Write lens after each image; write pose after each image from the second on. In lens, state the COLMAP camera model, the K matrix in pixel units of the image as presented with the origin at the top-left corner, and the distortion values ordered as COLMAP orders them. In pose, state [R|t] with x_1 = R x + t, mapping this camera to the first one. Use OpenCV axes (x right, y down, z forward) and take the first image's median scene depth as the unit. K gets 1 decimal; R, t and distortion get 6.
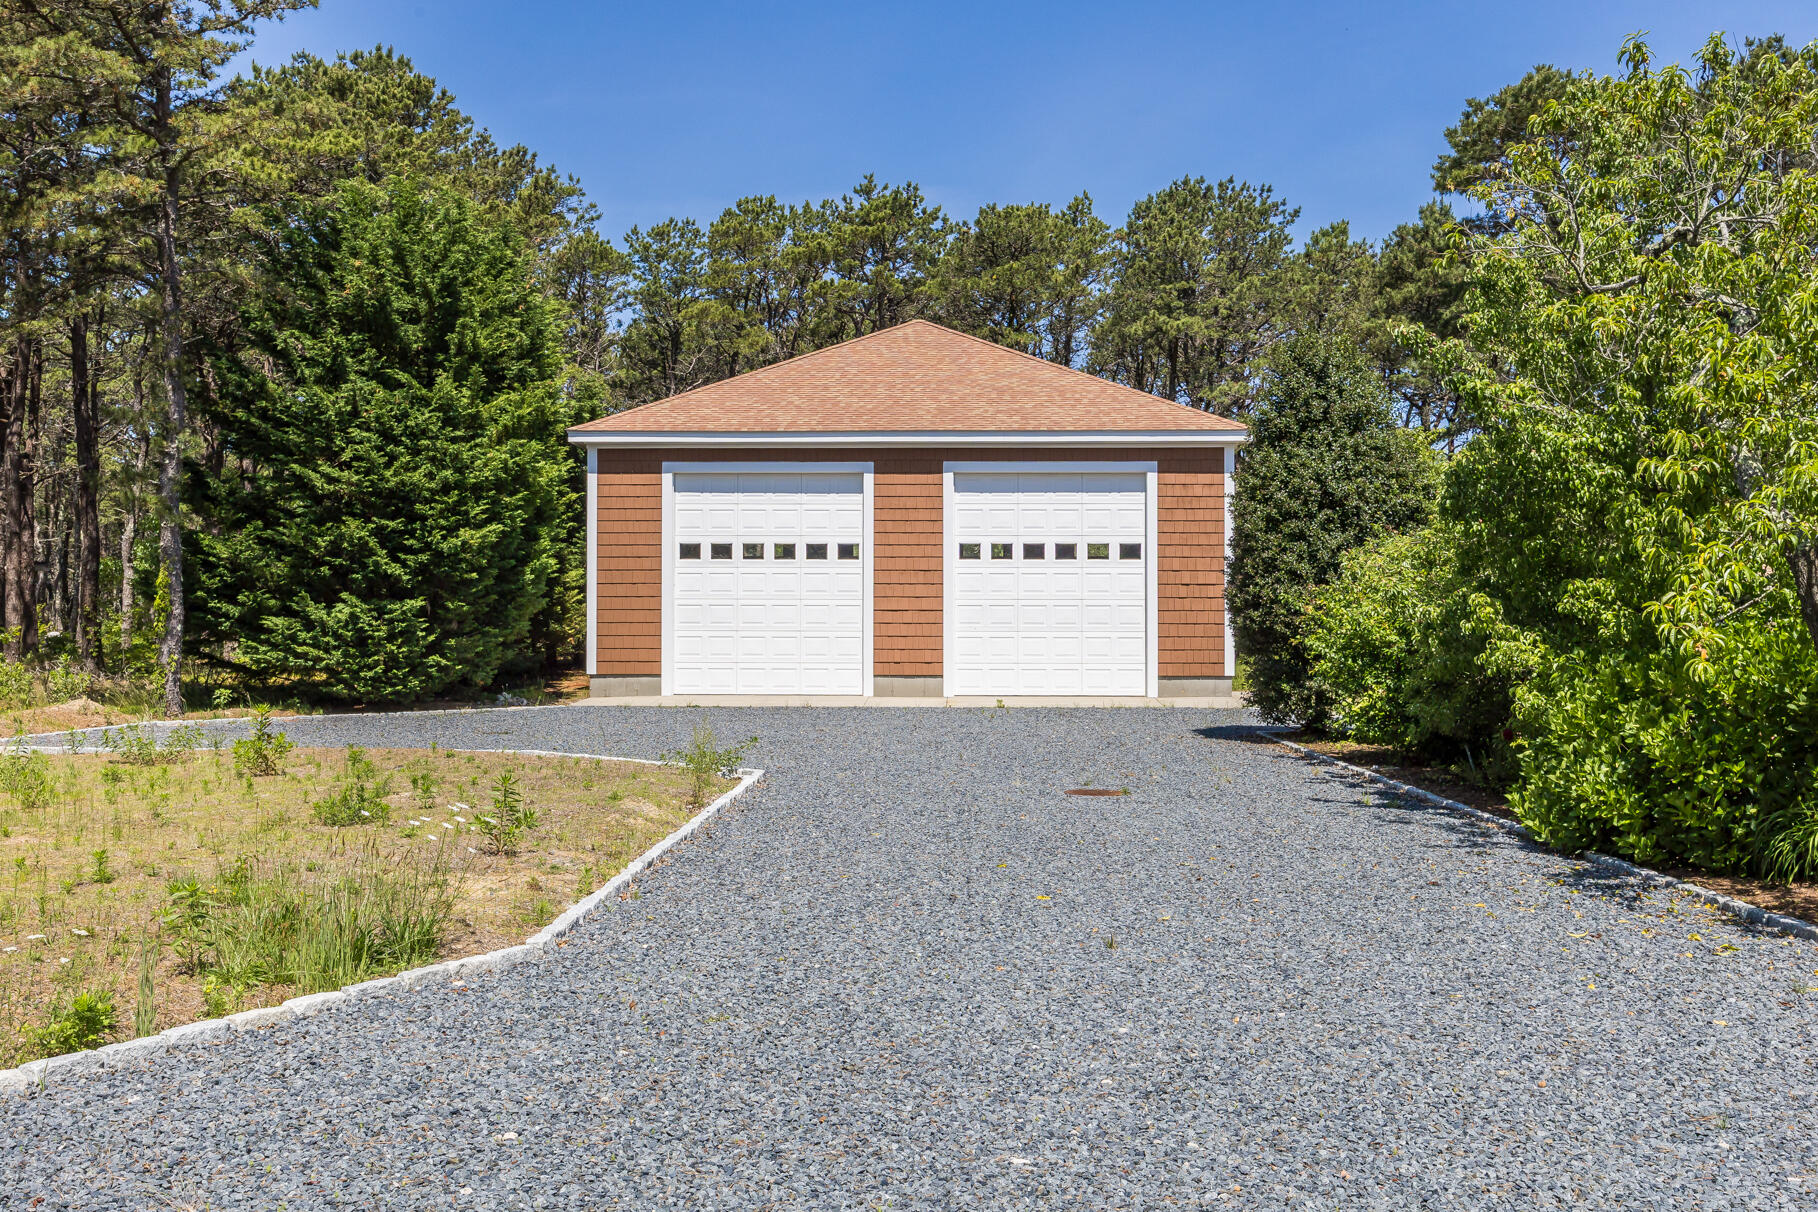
lens RADIAL K [[1771.9, 0, 872.8], [0, 1771.9, 605.3], [0, 0, 1]] dist [0.012807, 0.002941]
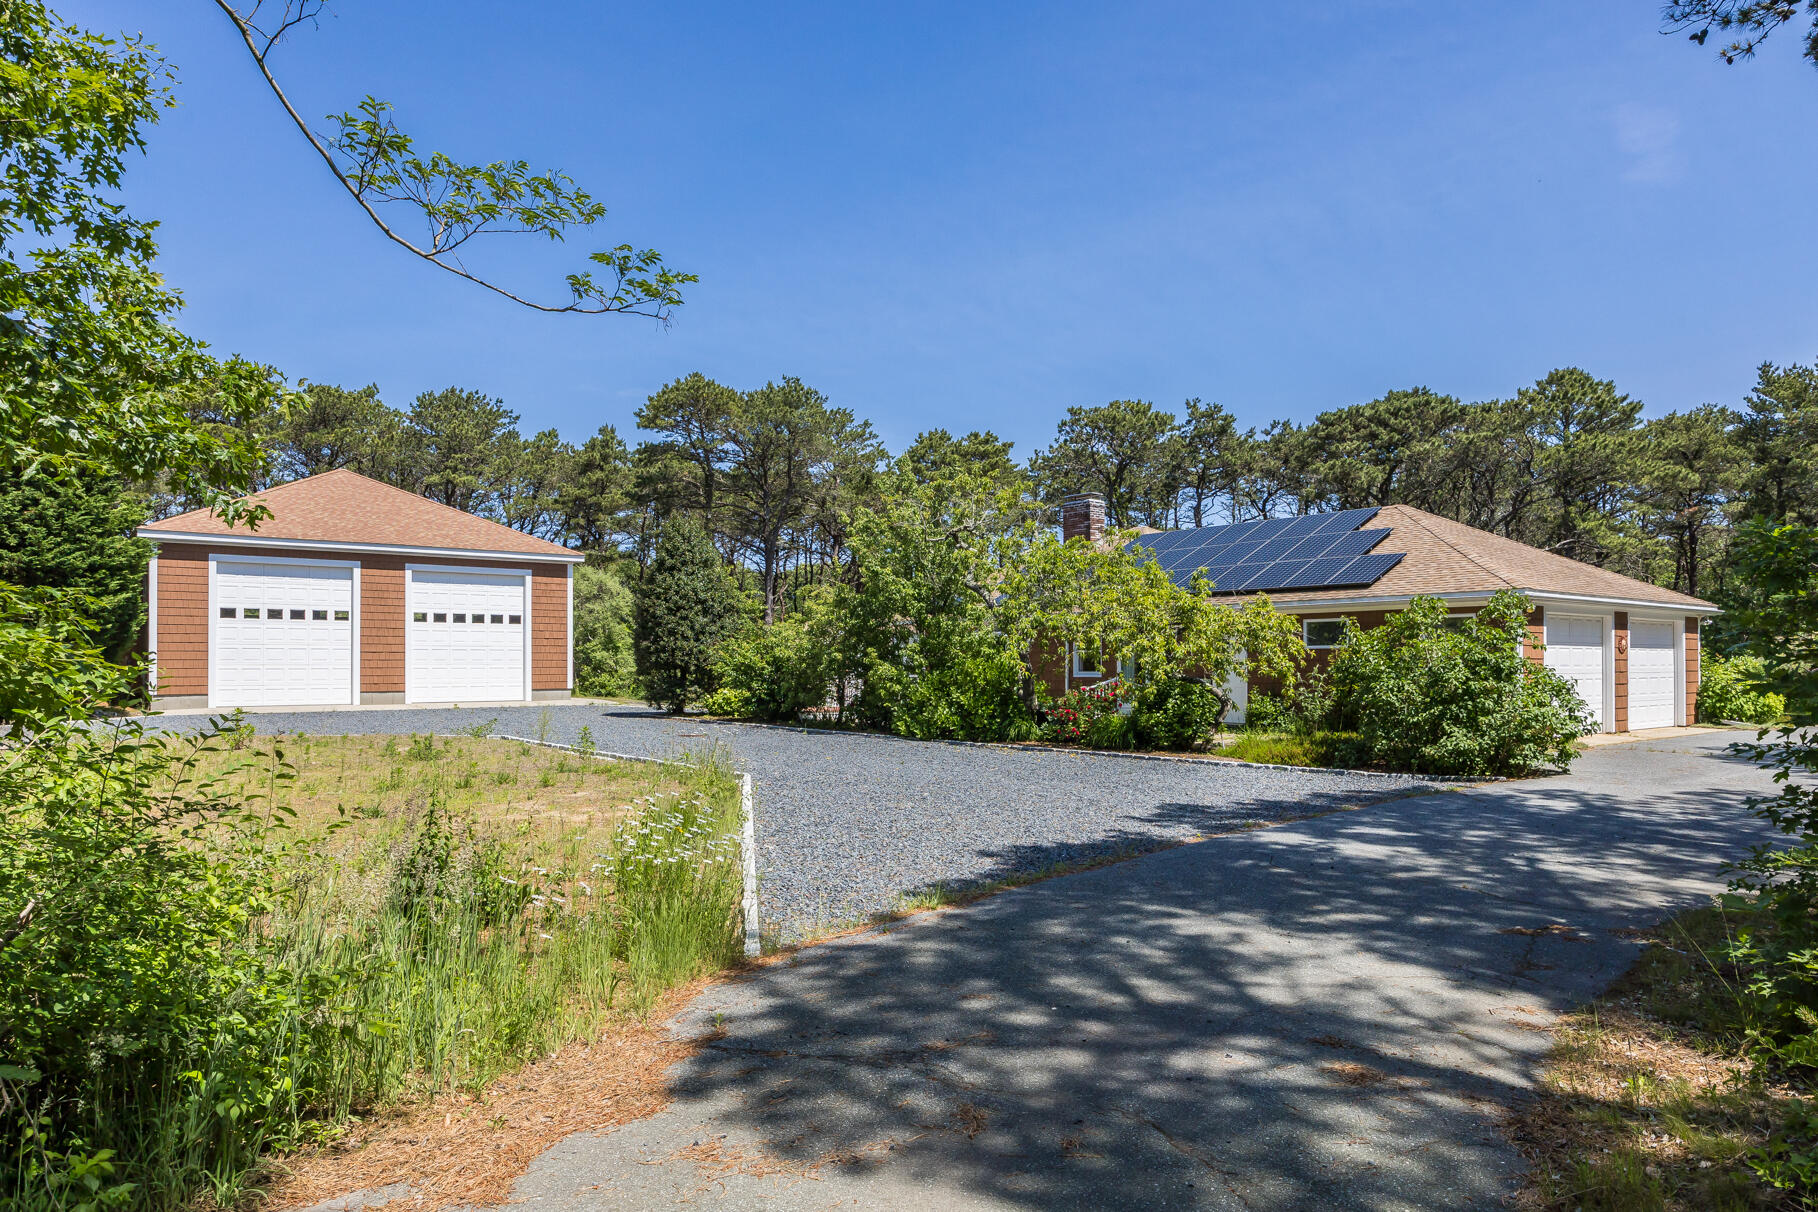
lens RADIAL K [[1122.0, 0, 913.6], [0, 1122.0, 666.6], [0, 0, 1]] dist [0.004195, -0.000037]
pose [[0.771275, -0.005018, 0.636482, -0.265833], [-0.005620, 0.999876, 0.014693, -0.001852], [-0.636477, -0.014909, 0.771152, -0.126586]]
